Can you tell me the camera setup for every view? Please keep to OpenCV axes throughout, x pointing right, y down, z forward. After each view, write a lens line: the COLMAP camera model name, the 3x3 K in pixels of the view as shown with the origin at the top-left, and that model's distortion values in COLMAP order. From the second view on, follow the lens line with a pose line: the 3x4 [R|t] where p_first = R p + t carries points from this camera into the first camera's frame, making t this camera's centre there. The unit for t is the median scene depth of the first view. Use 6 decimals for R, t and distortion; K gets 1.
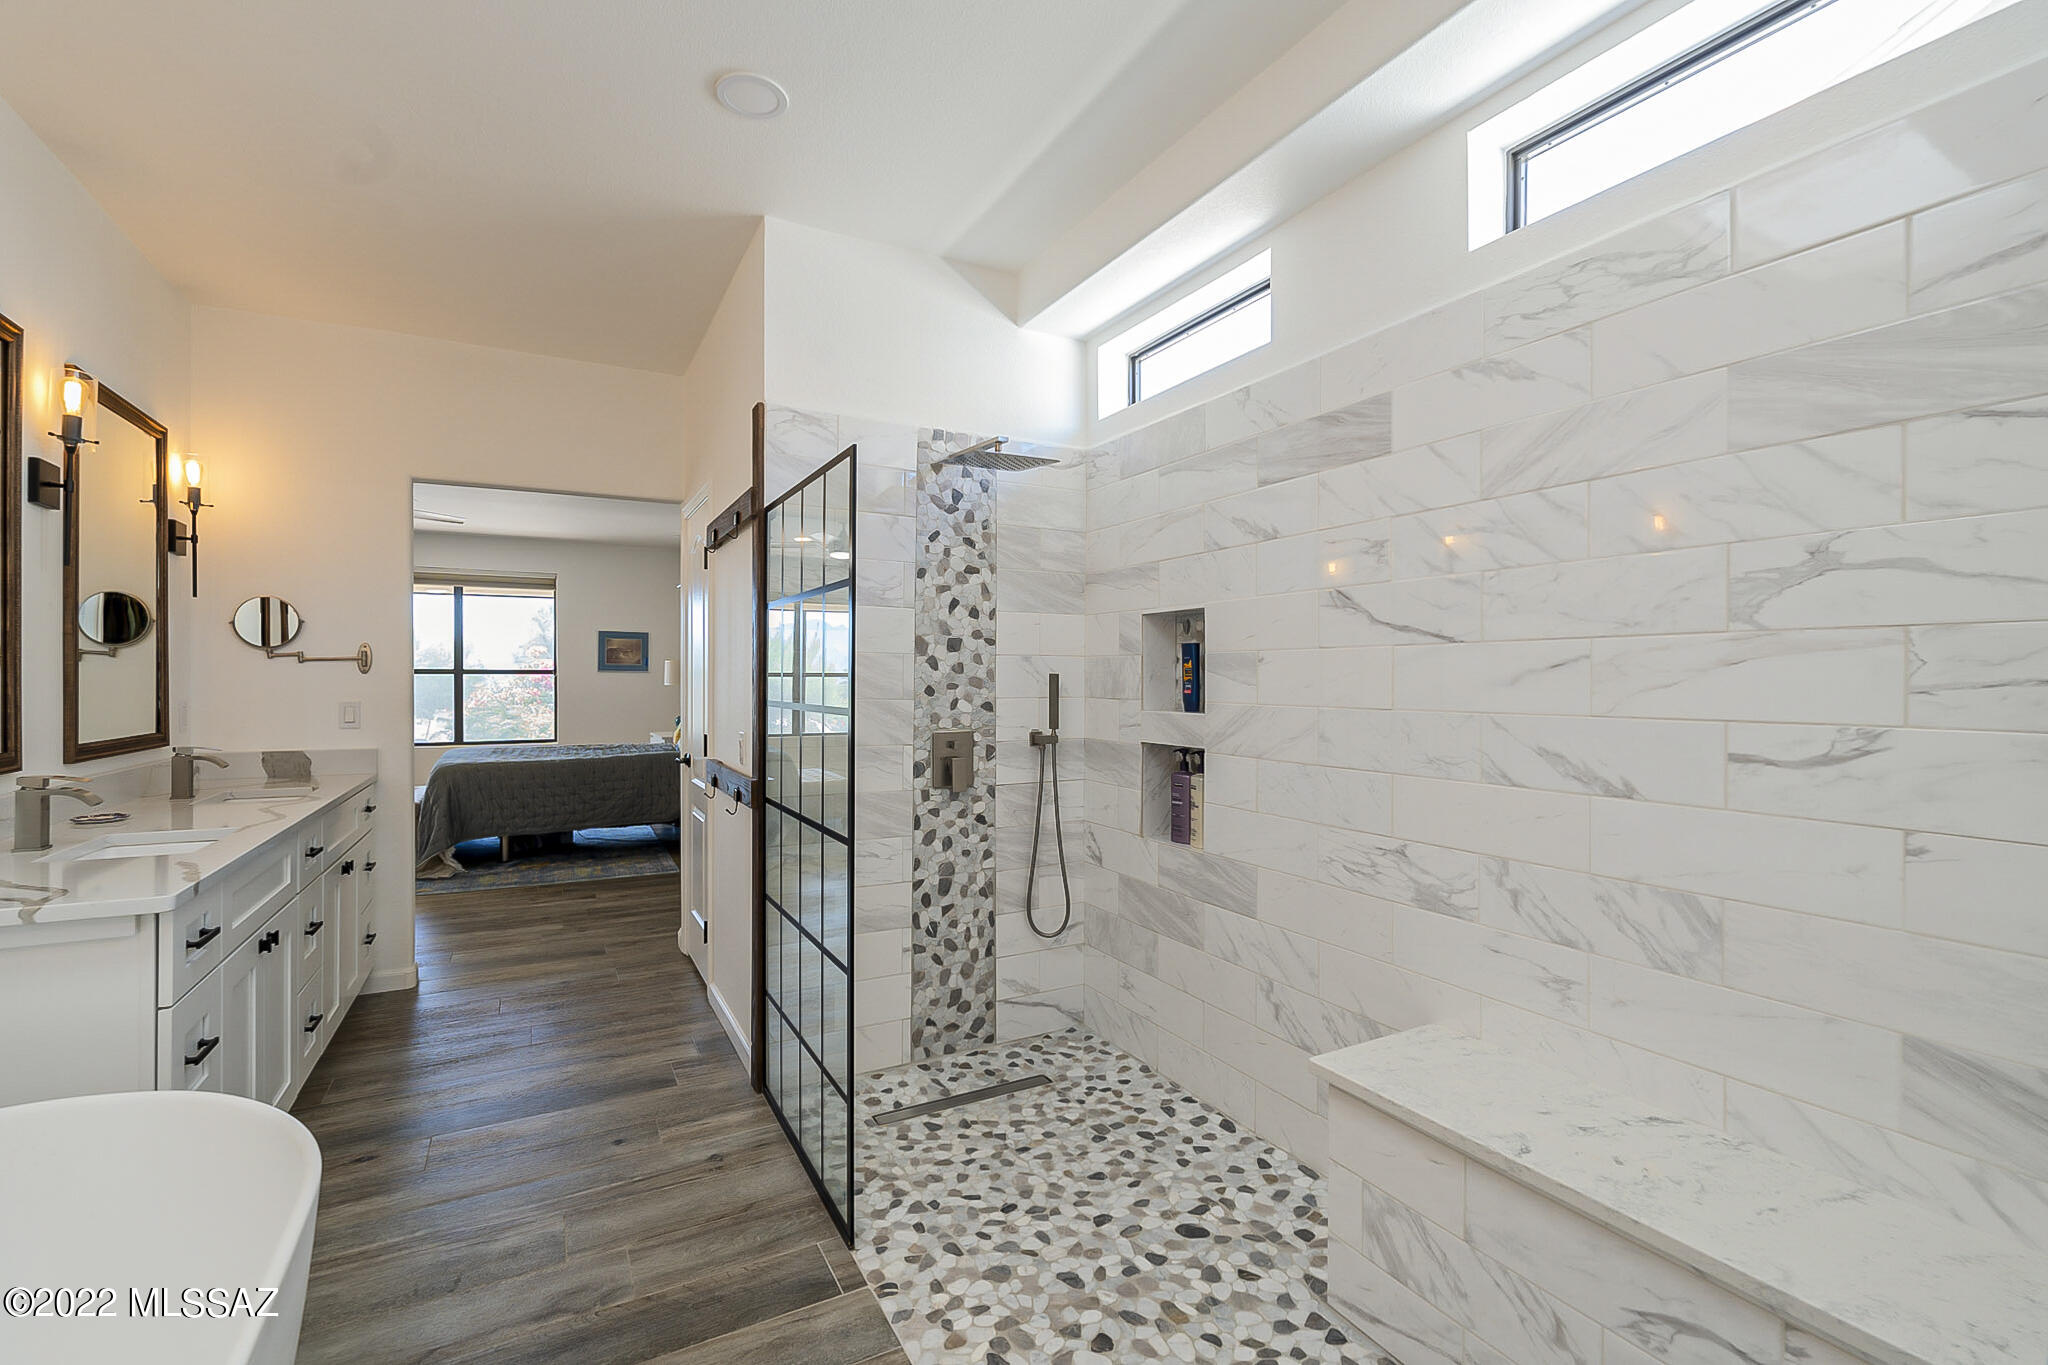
lens RADIAL K [[912.4, 0, 1020.0], [0, 912.4, 686.3], [0, 0, 1]] dist [-0.002844, 0.000332]
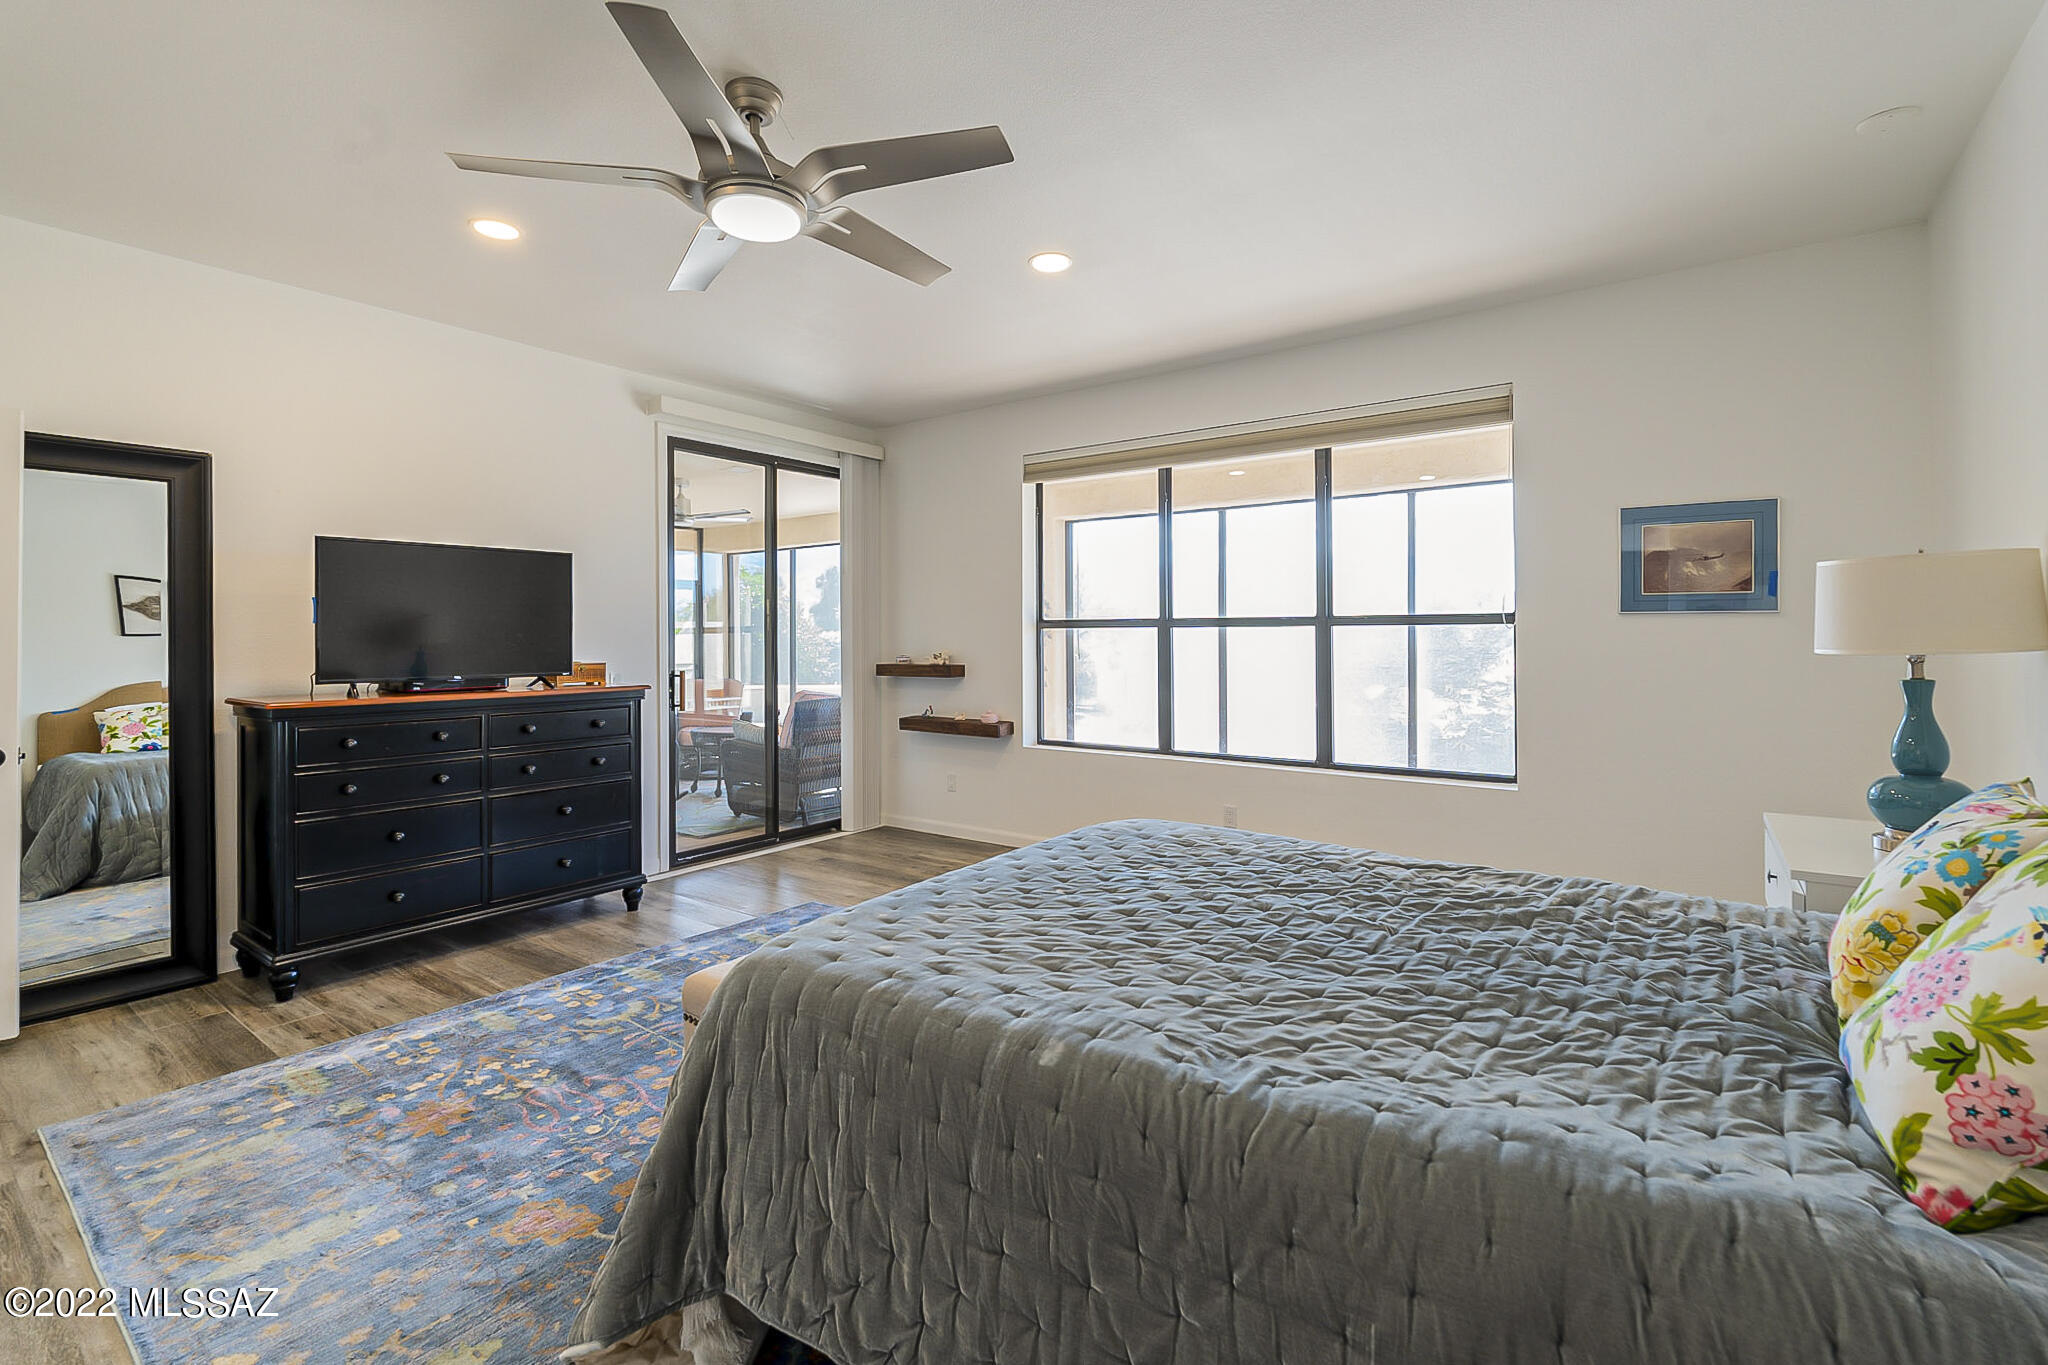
lens RADIAL K [[912.4, 0, 1025.5], [0, 912.4, 639.1], [0, 0, 1]] dist [-0.002844, 0.000332]
pose [[0.416010, 0.000086, -0.909360, -0.350364], [0.003943, 0.999990, 0.001898, -0.011296], [0.909352, -0.004375, 0.416005, 0.986452]]
